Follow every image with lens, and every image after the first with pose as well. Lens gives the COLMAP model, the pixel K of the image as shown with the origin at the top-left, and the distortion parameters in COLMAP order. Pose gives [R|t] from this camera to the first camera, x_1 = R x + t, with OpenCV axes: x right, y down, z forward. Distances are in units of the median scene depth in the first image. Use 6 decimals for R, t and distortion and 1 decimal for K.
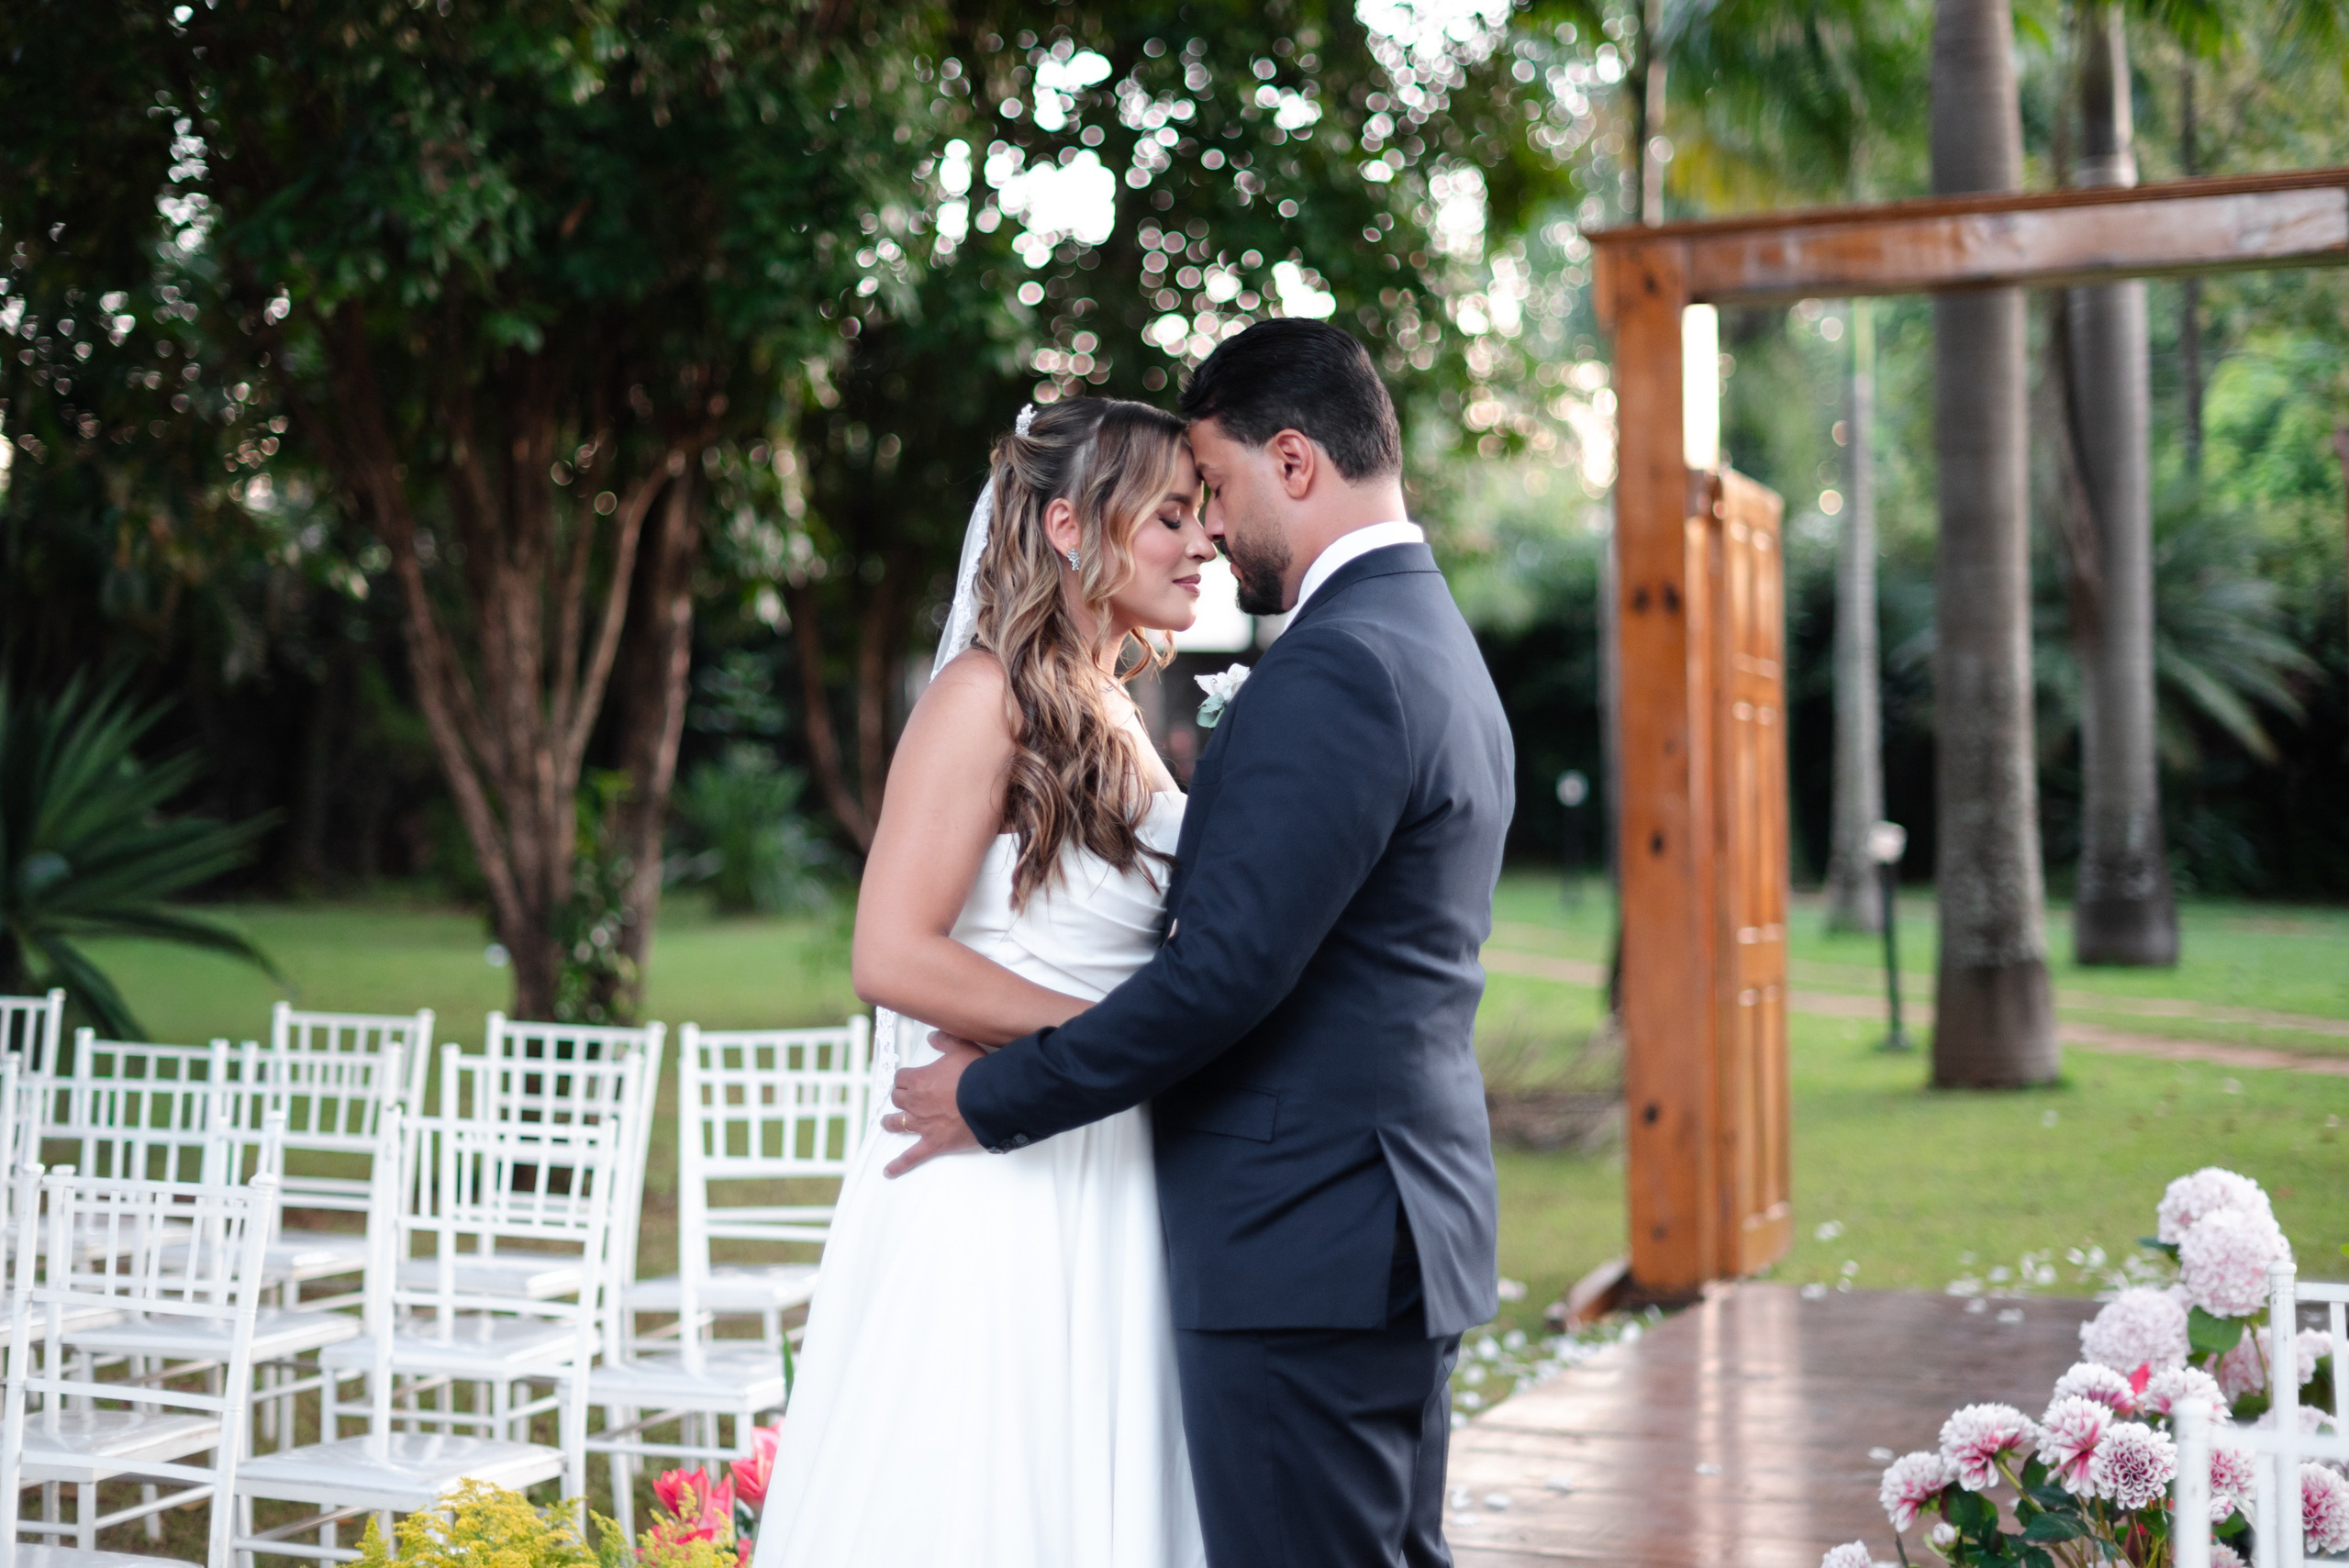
lens RADIAL K [[3312.5, 0, 1174.5], [0, 3312.5, 784.0], [0, 0, 1]] dist [-0.008507, -0.003118]
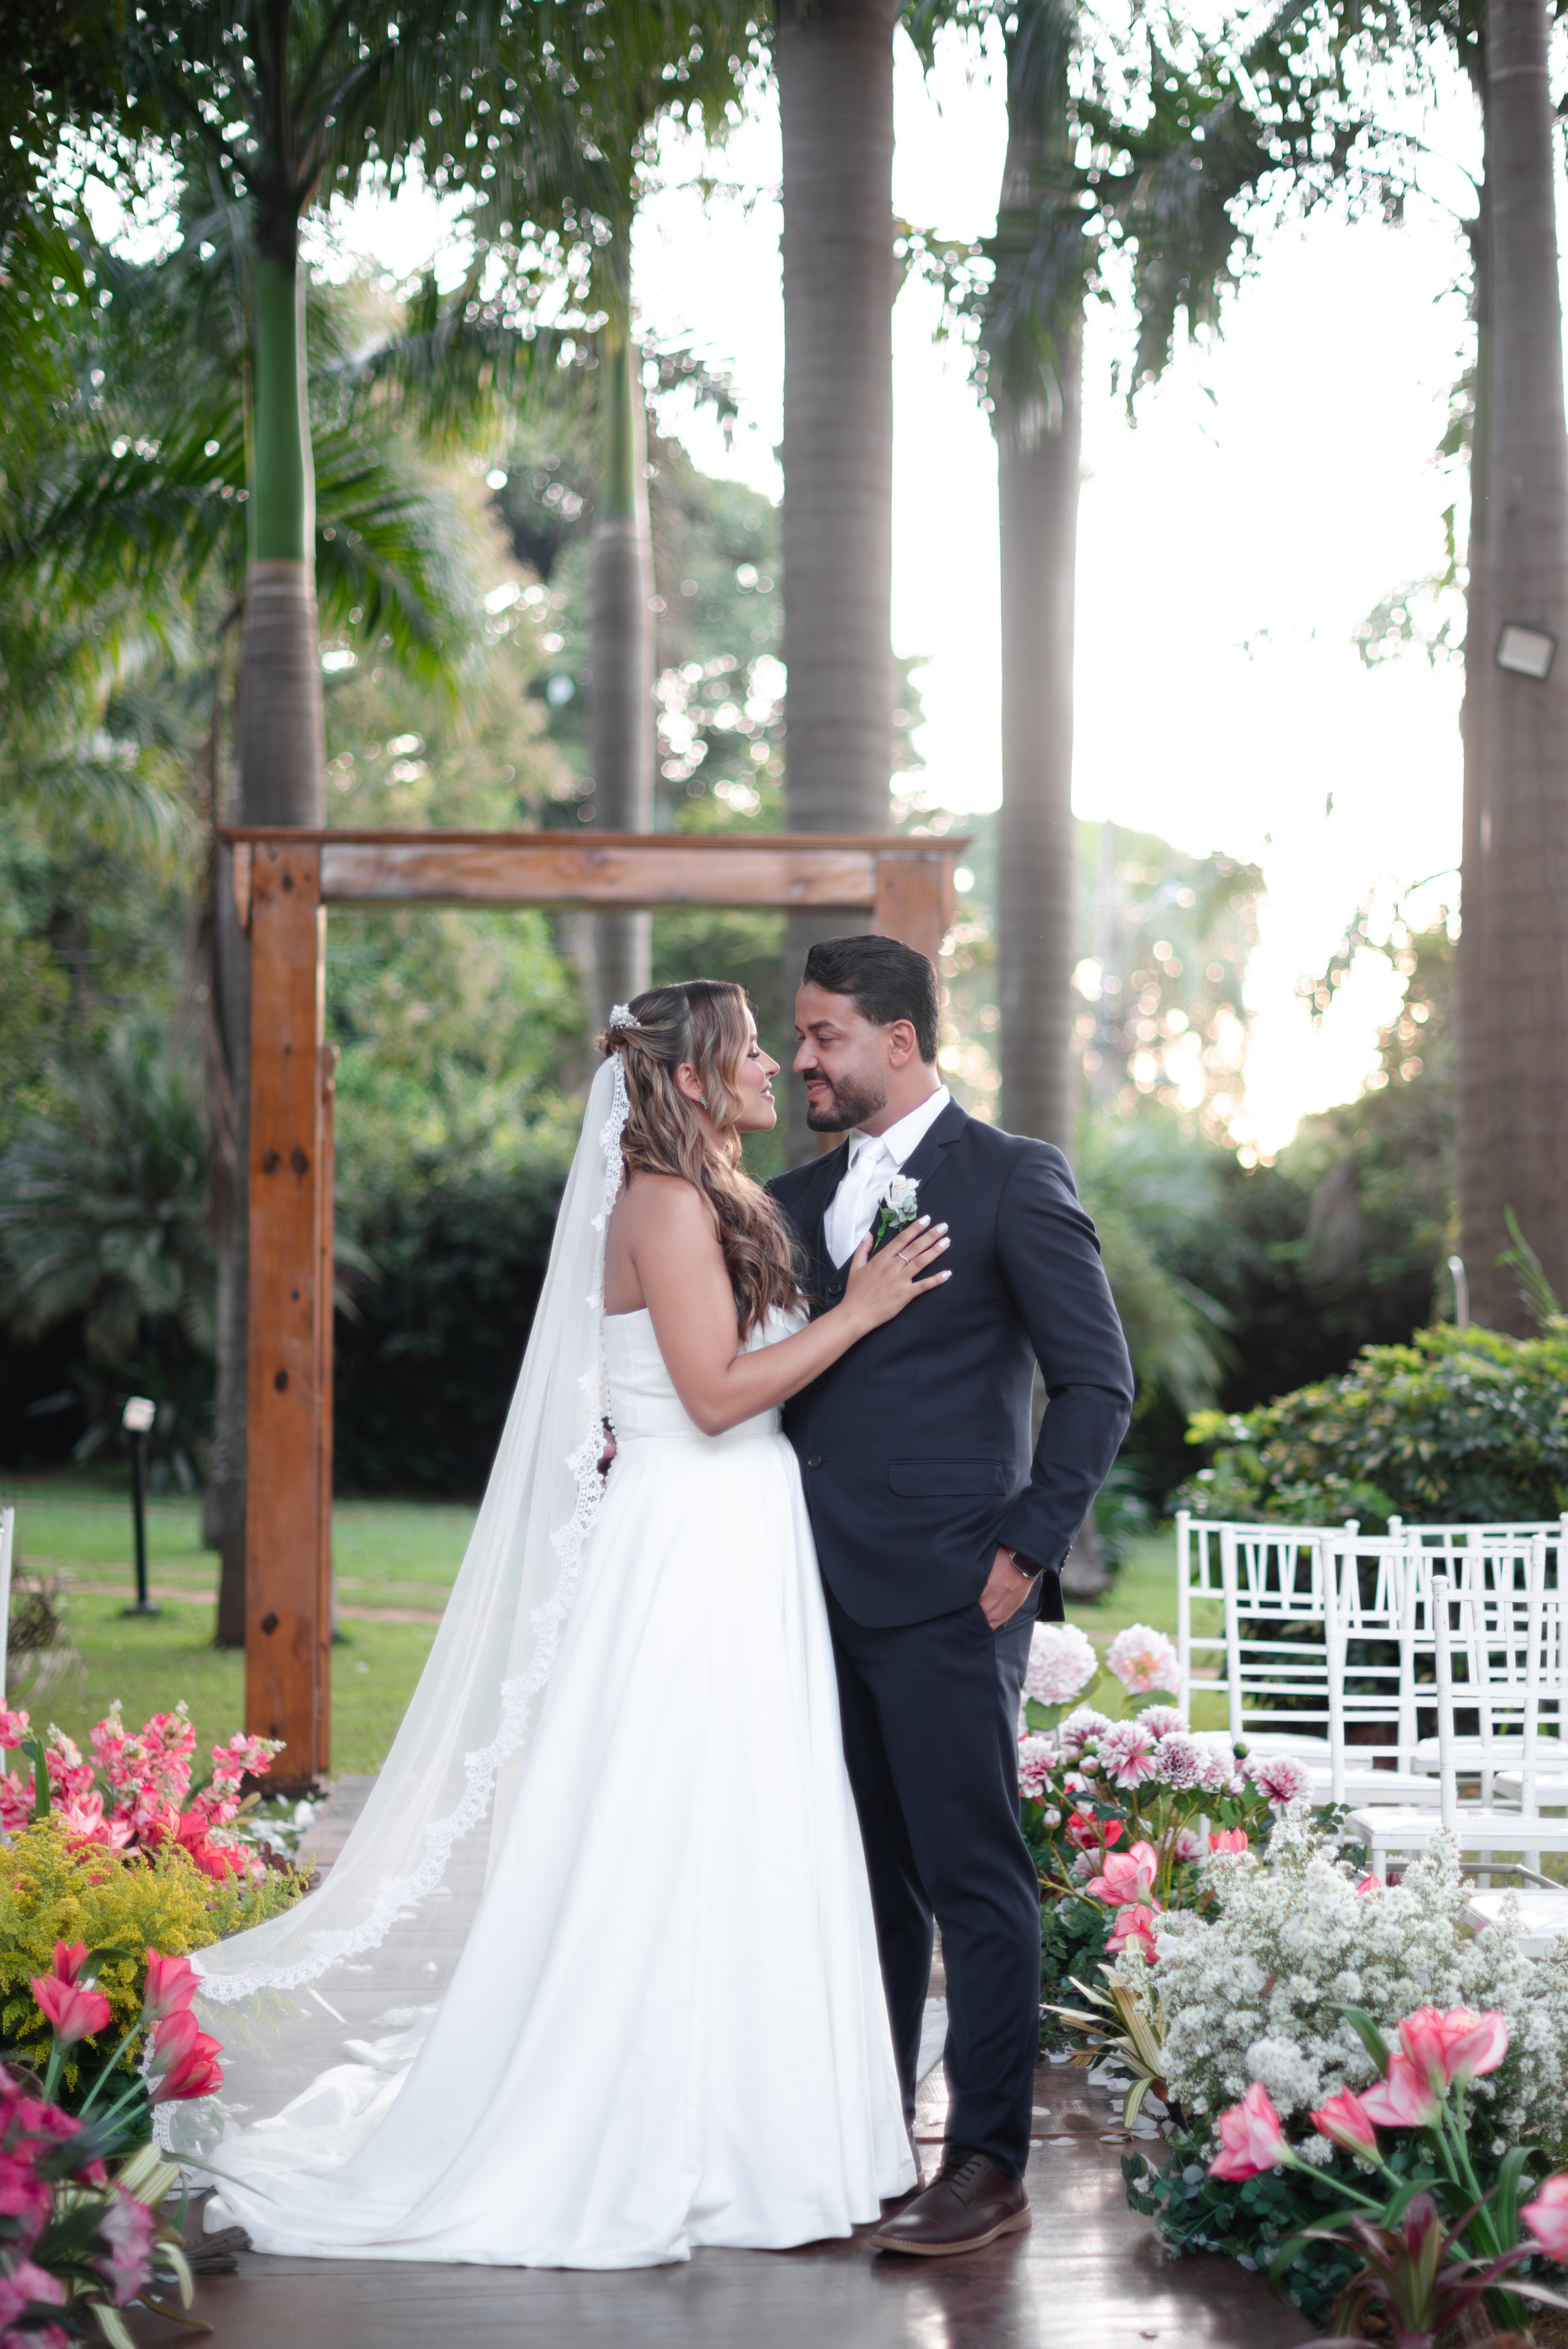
lens RADIAL K [[3440.3, 0, 796.3], [0, 3440.3, 1250.5], [0, 0, 1]] dist [-0.007198, -0.021860]
pose [[0.892884, 0.033719, 0.449023, -0.214191], [-0.017163, 0.999016, -0.040891, 0.018267], [-0.449960, 0.028804, 0.892584, -0.109835]]
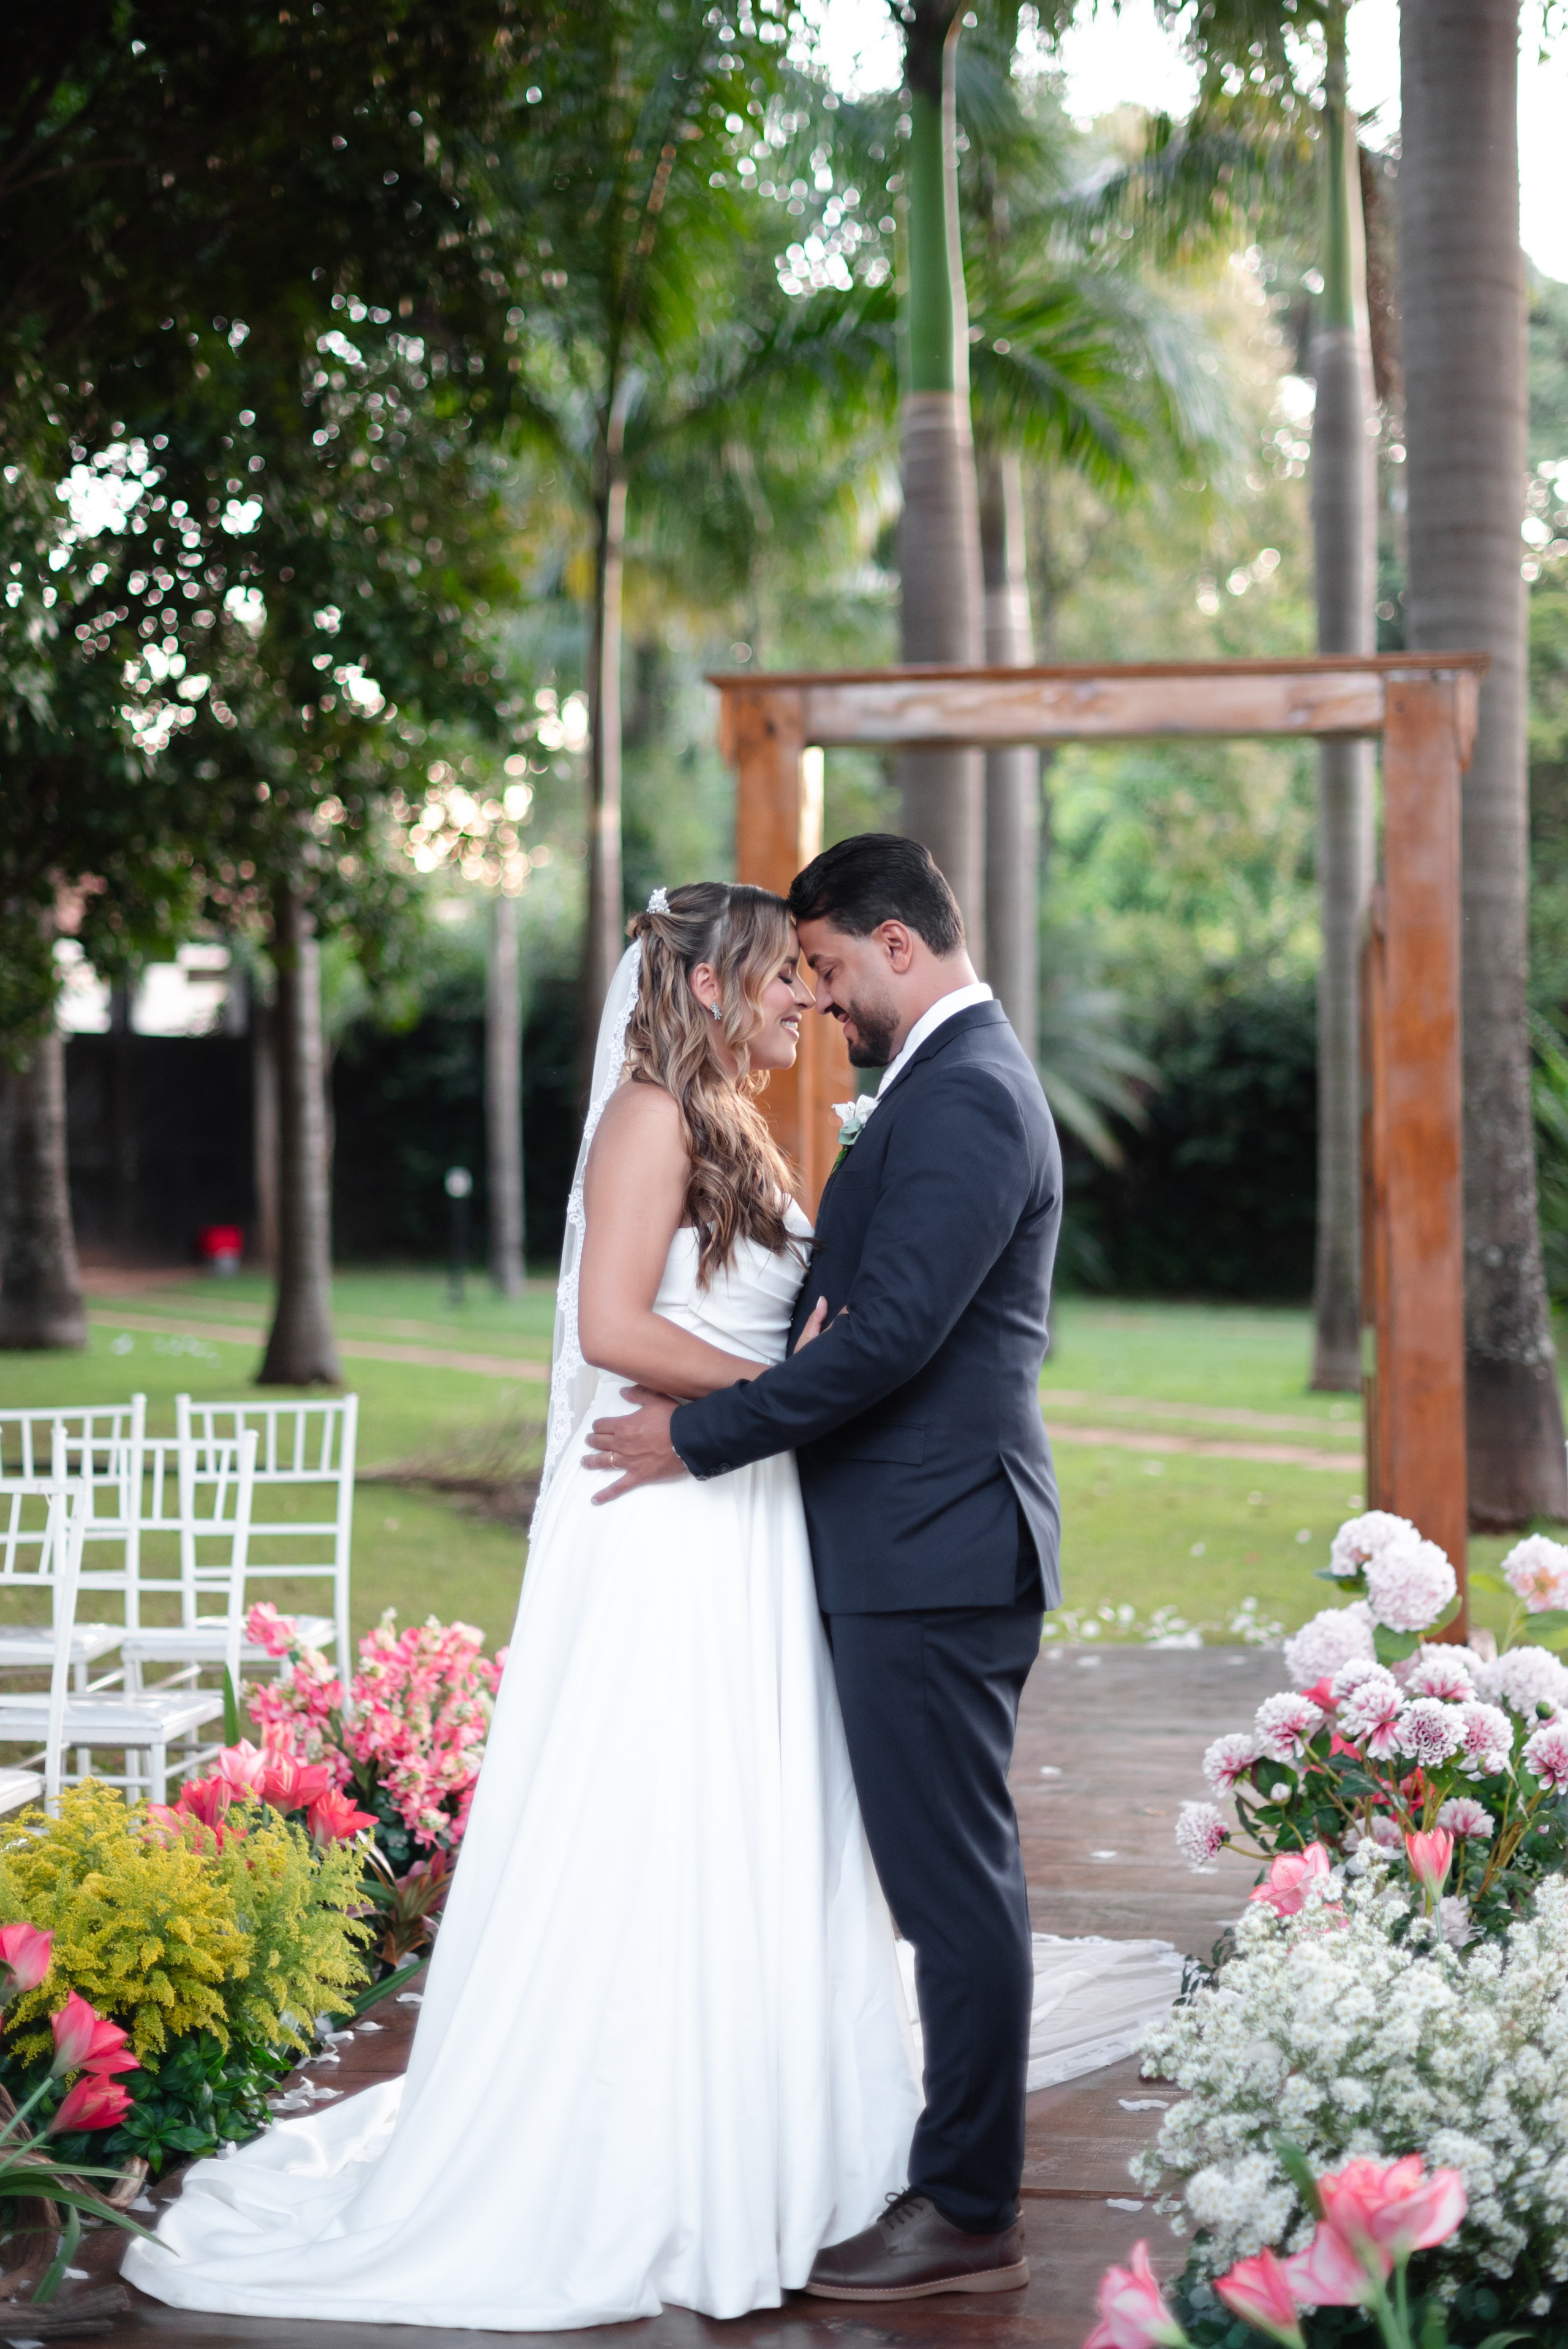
lens RADIAL K [[3336.0, 0, 794.7], [0, 3336.0, 1168.2], [0, 0, 1]] dist [-0.022358, 0.031002]
pose [[0.974329, 0.012798, 0.224765, -0.090386], [-0.012195, 0.999917, -0.004073, -0.000806], [-0.224798, 0.001228, 0.974405, -0.072926]]
